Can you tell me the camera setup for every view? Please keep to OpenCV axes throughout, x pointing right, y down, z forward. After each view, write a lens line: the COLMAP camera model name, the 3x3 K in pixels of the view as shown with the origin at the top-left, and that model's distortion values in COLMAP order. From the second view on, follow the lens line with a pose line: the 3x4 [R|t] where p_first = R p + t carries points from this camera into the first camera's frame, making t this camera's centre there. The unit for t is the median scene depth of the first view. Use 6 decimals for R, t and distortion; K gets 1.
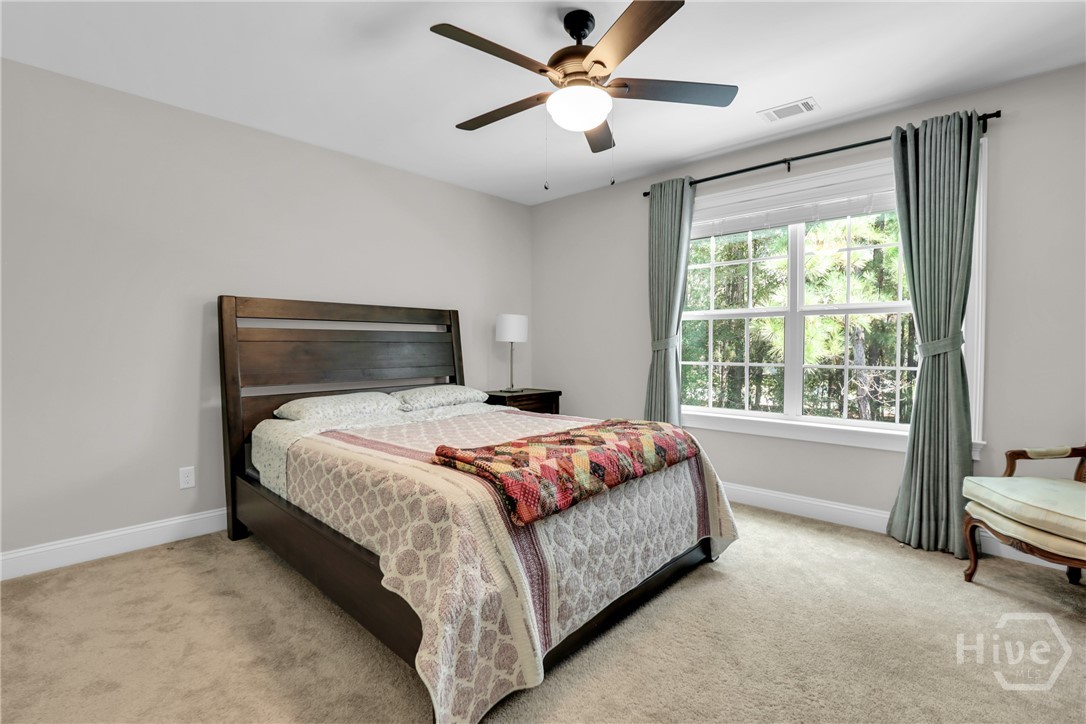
lens RADIAL K [[506.8, 0, 547.9], [0, 506.8, 352.2], [0, 0, 1]] dist [-0.001526, -0.000048]
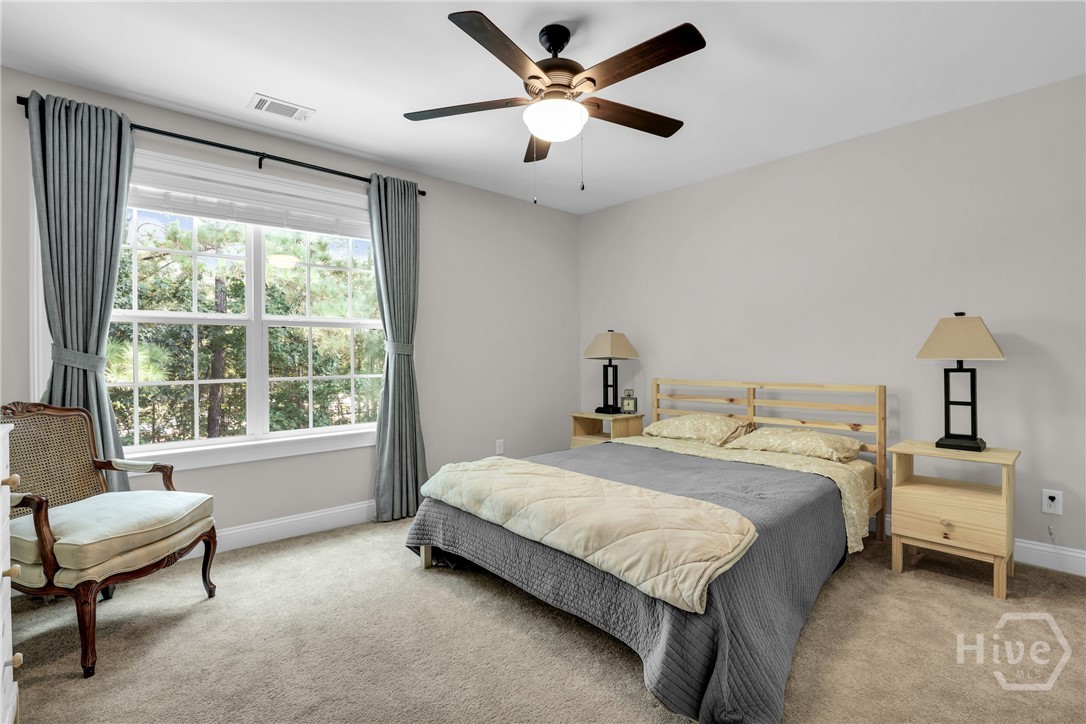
lens RADIAL K [[506.8, 0, 547.9], [0, 506.8, 352.2], [0, 0, 1]] dist [-0.001526, -0.000048]
pose [[0.084441, -0.001398, 0.996427, -0.394290], [0.022915, 0.999737, -0.000539, -0.011564], [-0.996165, 0.022879, 0.084451, 0.421750]]
